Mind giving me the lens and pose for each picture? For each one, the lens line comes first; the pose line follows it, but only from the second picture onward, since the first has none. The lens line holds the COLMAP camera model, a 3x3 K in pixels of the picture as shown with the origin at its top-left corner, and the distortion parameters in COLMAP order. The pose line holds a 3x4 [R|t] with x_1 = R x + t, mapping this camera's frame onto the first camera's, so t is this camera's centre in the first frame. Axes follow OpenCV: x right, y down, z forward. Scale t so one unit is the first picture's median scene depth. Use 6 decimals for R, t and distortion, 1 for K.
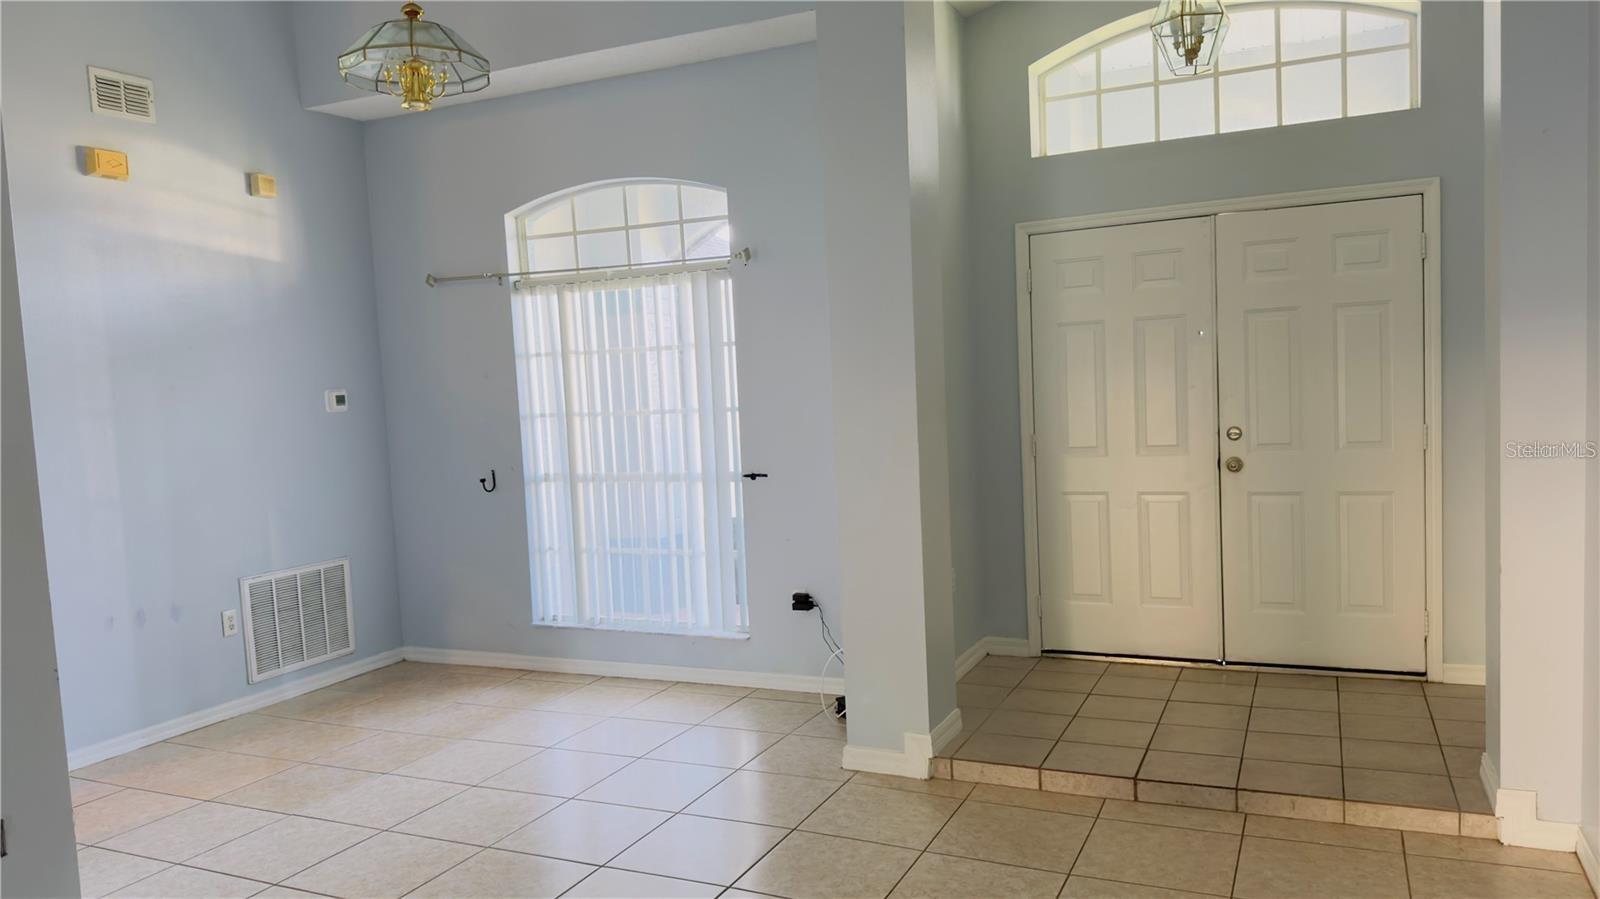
lens RADIAL K [[1123.5, 0, 794.8], [0, 1123.5, 478.0], [0, 0, 1]] dist [0.071727, -0.097785]
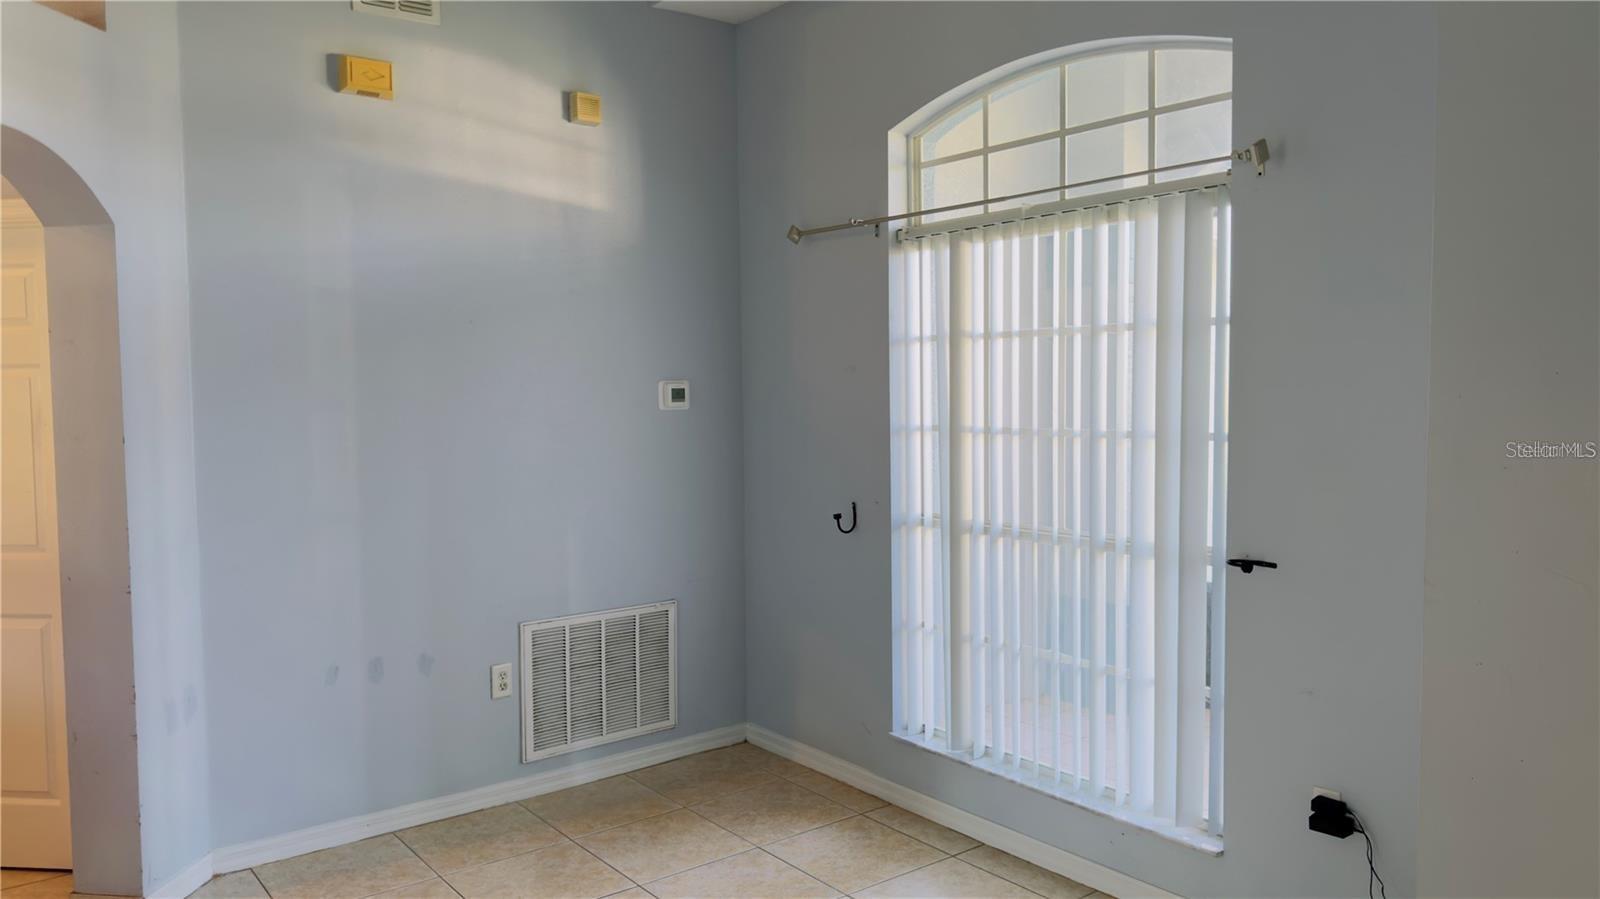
lens RADIAL K [[1123.5, 0, 797.1], [0, 1123.5, 454.9], [0, 0, 1]] dist [0.071727, -0.097785]
pose [[0.892985, 0.062954, -0.445661, 0.009767], [-0.070032, 0.997545, 0.000589, -0.038583], [0.444604, 0.030685, 0.895202, 0.405328]]
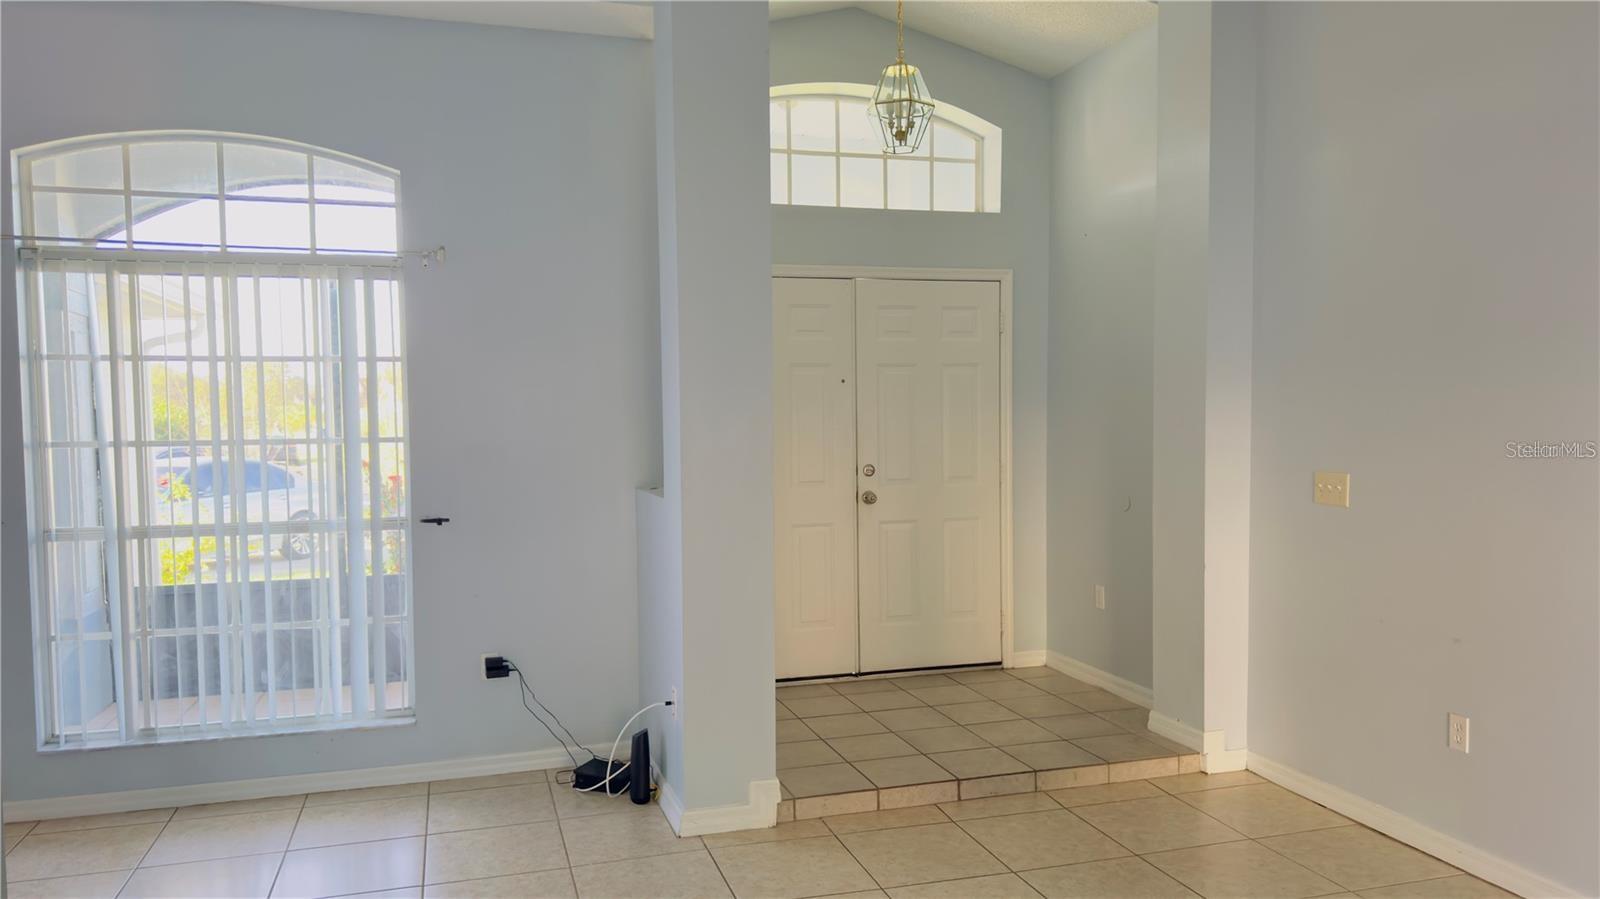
lens RADIAL K [[1123.5, 0, 790.3], [0, 1123.5, 468.8], [0, 0, 1]] dist [0.071727, -0.097785]
pose [[0.739499, 0.003002, 0.673151, -0.398428], [0.031829, 0.998716, -0.039420, 0.001021], [-0.672405, 0.050577, 0.738454, 0.203260]]
